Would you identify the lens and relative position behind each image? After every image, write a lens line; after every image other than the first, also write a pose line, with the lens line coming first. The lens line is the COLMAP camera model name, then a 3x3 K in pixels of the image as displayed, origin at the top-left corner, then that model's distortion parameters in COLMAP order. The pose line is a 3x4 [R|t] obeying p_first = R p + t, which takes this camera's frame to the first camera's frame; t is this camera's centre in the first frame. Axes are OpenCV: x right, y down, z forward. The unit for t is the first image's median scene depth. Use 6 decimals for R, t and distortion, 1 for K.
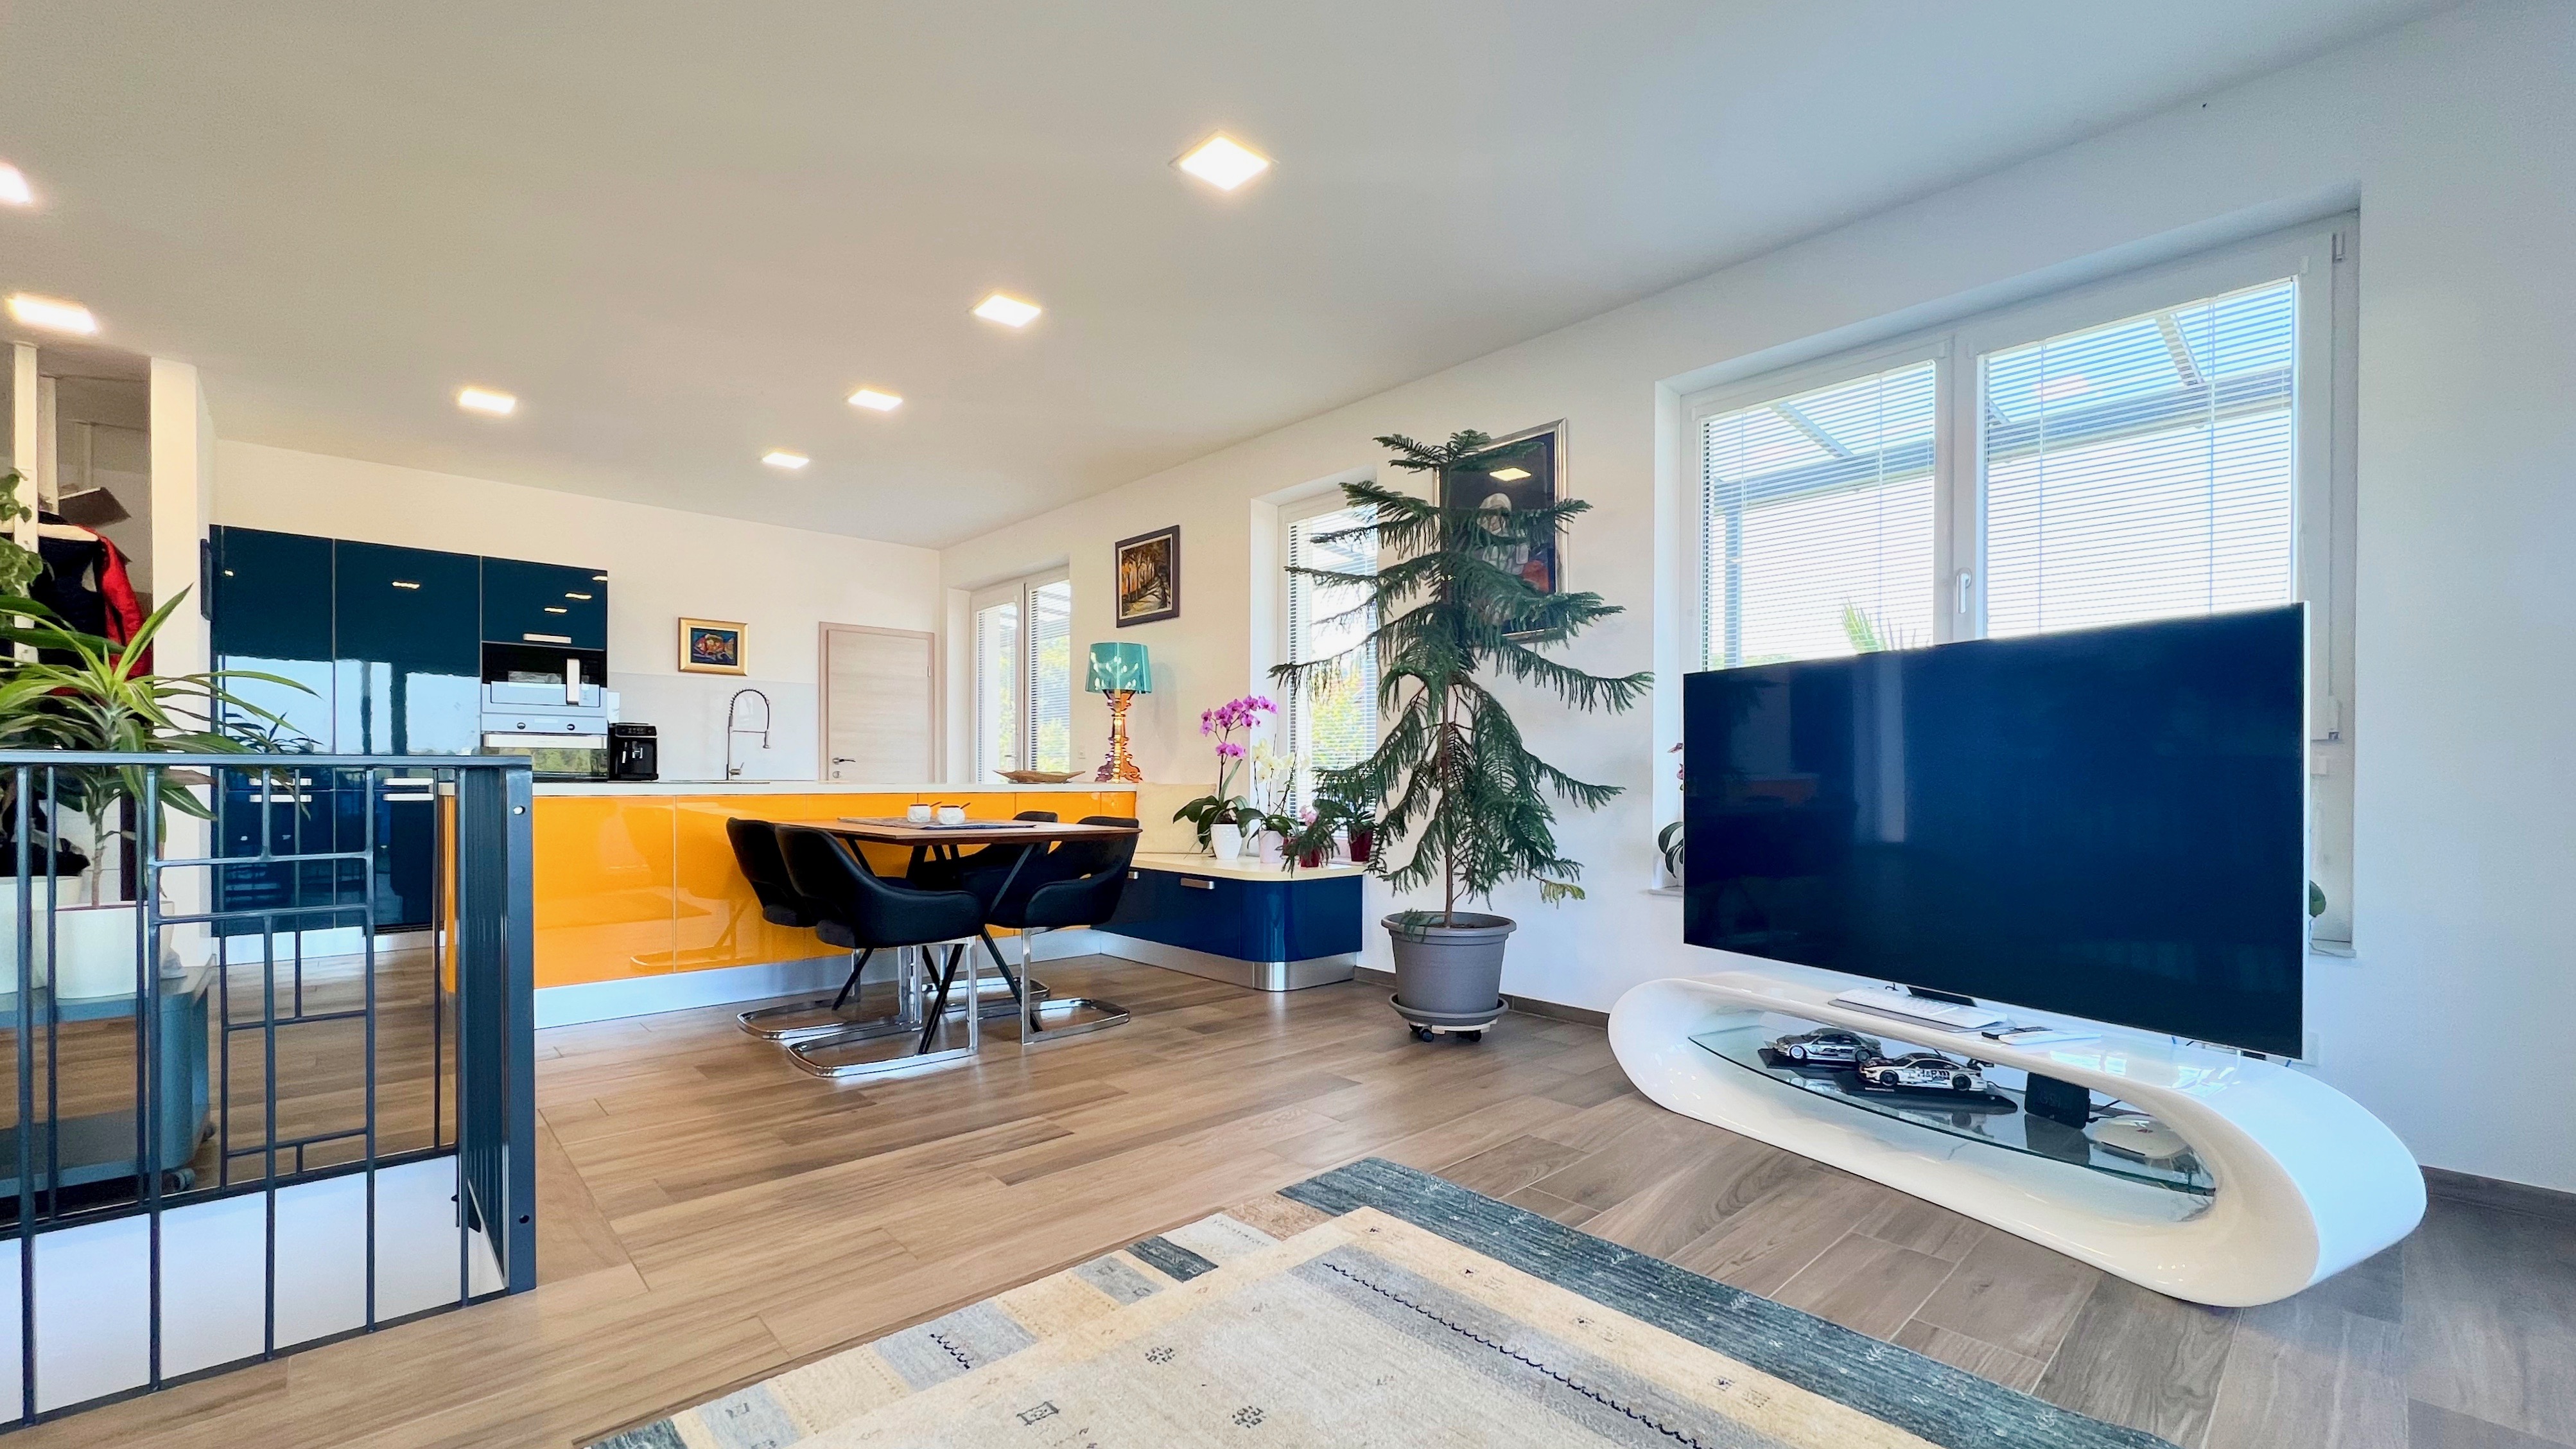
lens RADIAL K [[1044.7, 0, 1289.7], [0, 1044.7, 777.1], [0, 0, 1]] dist [0.001748, -0.000714]
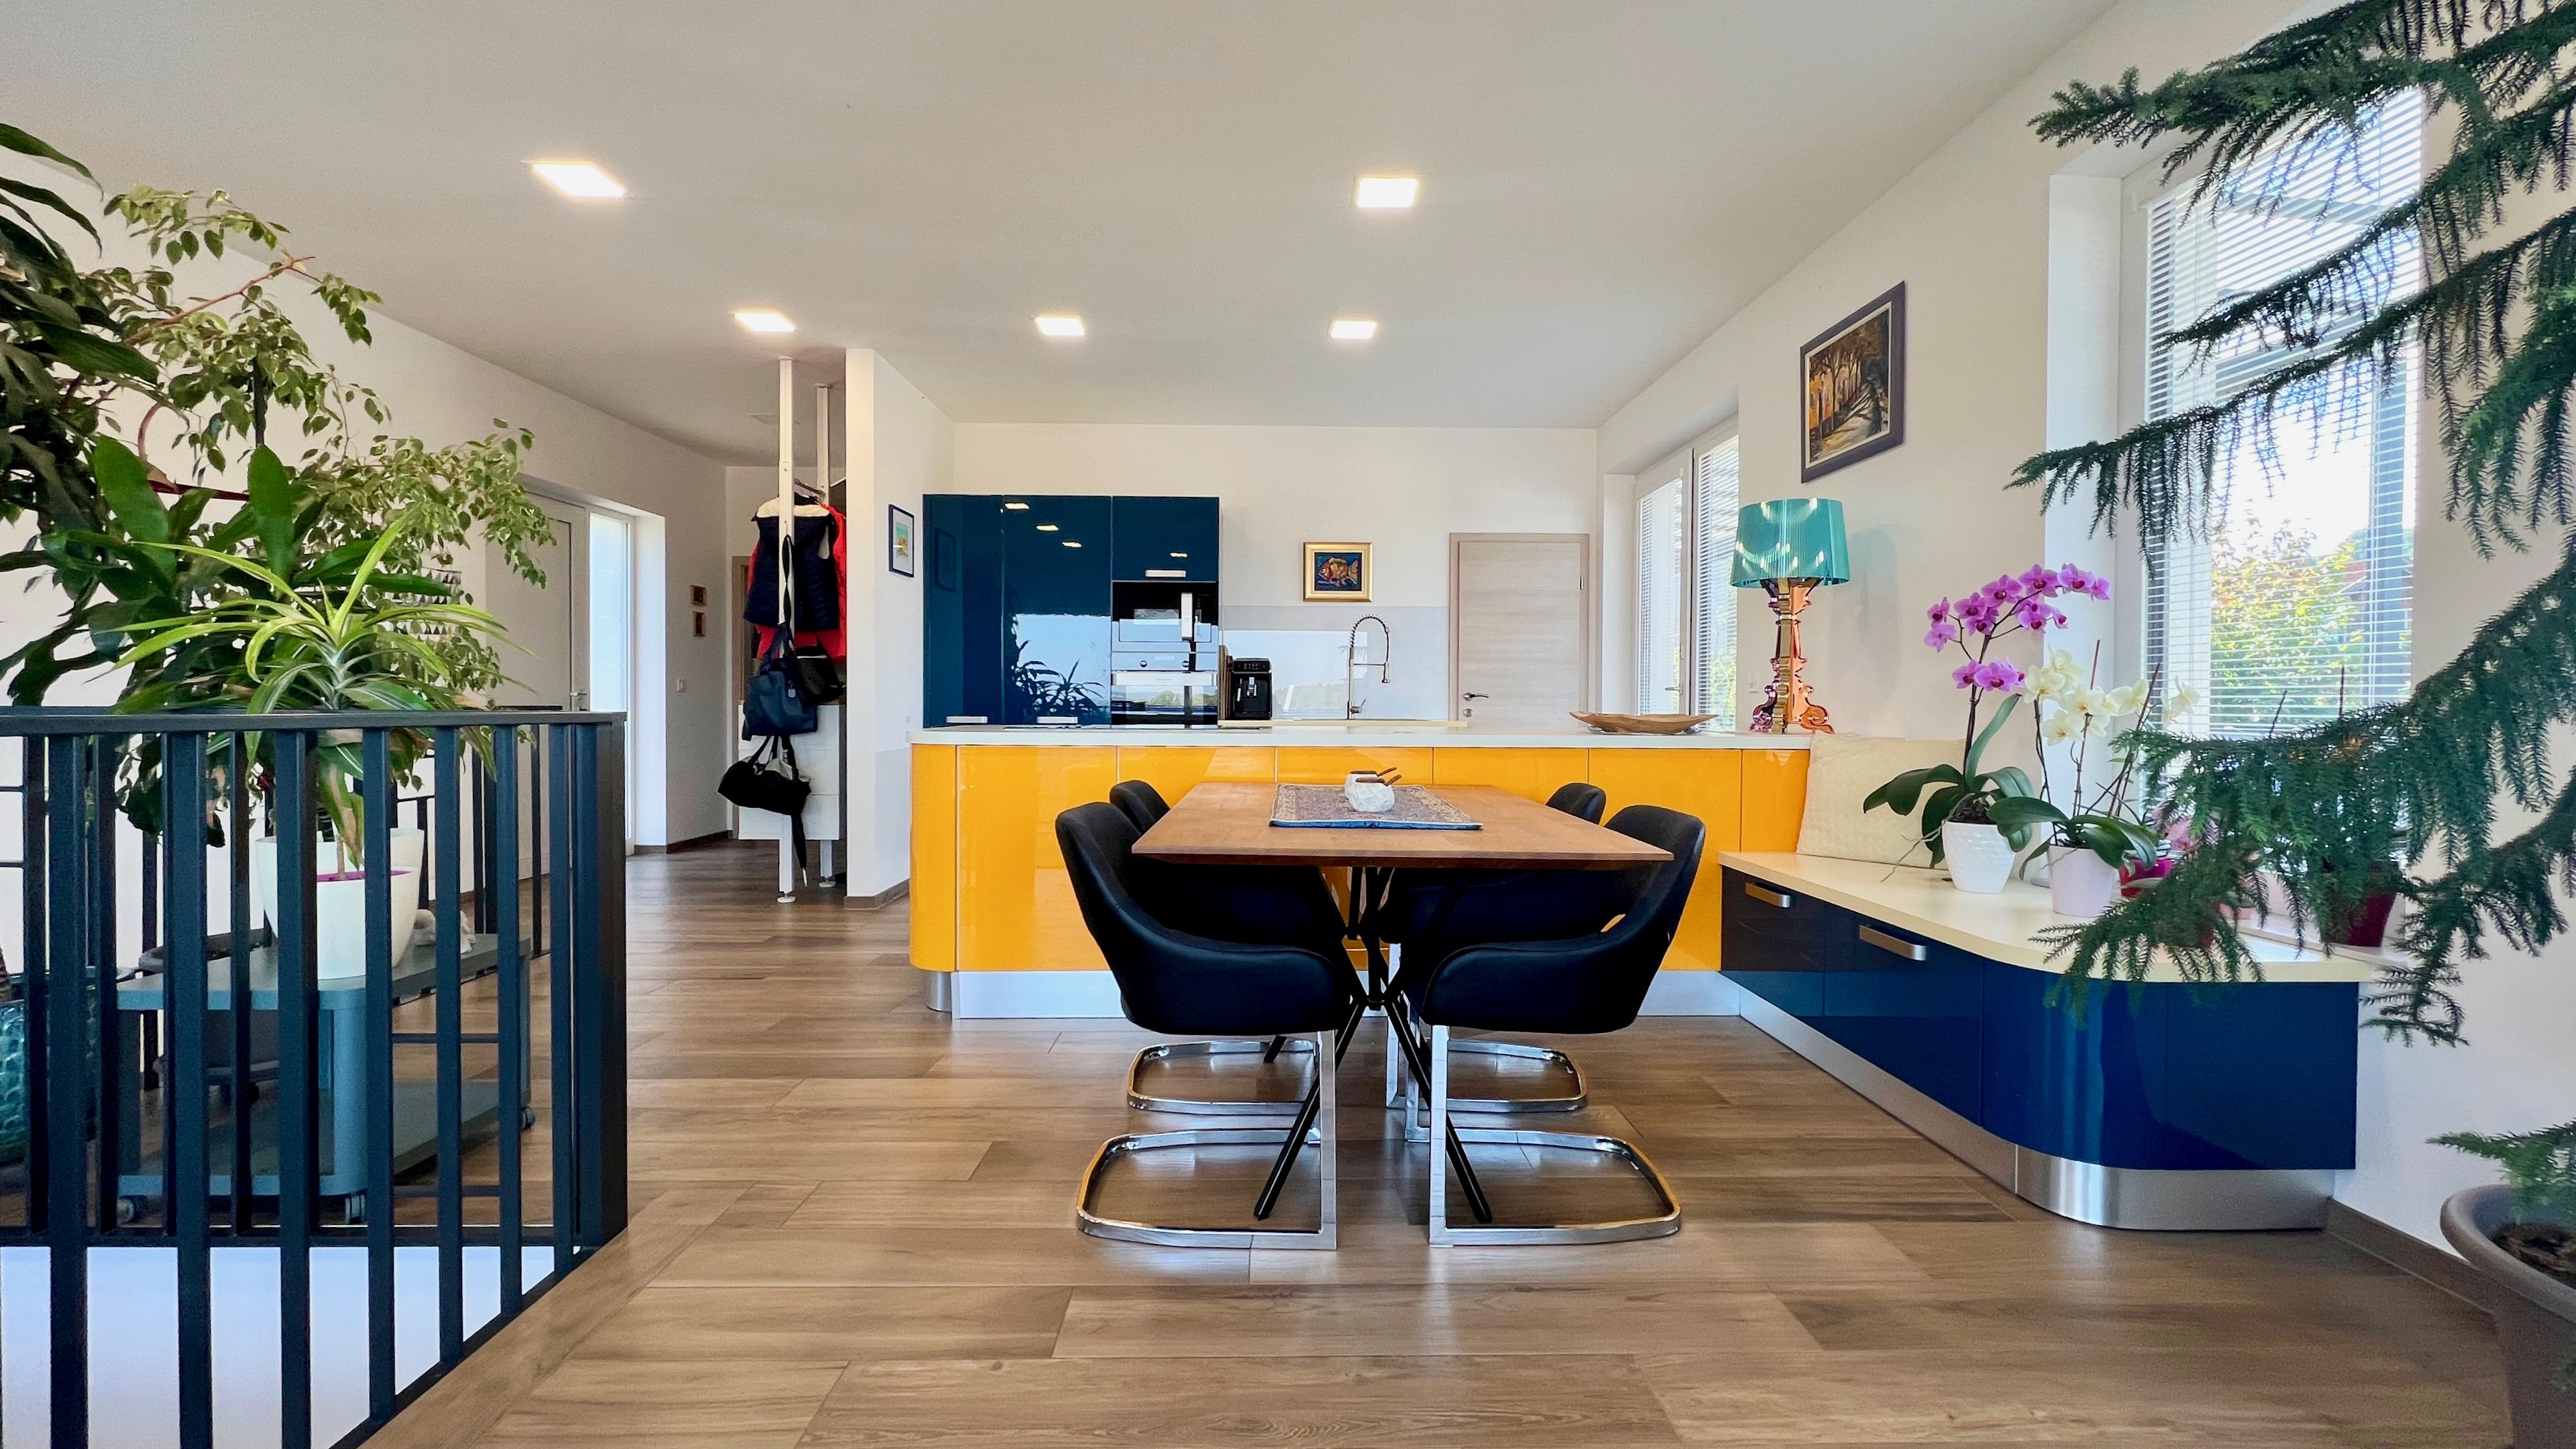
lens RADIAL K [[1044.5, 0, 1287.0], [0, 1044.5, 711.6], [0, 0, 1]] dist [0.001748, -0.000714]
pose [[0.744366, 0.006056, -0.667744, 0.027136], [-0.003427, 0.999980, 0.005249, -0.009982], [0.667763, -0.001619, 0.744372, 0.381924]]
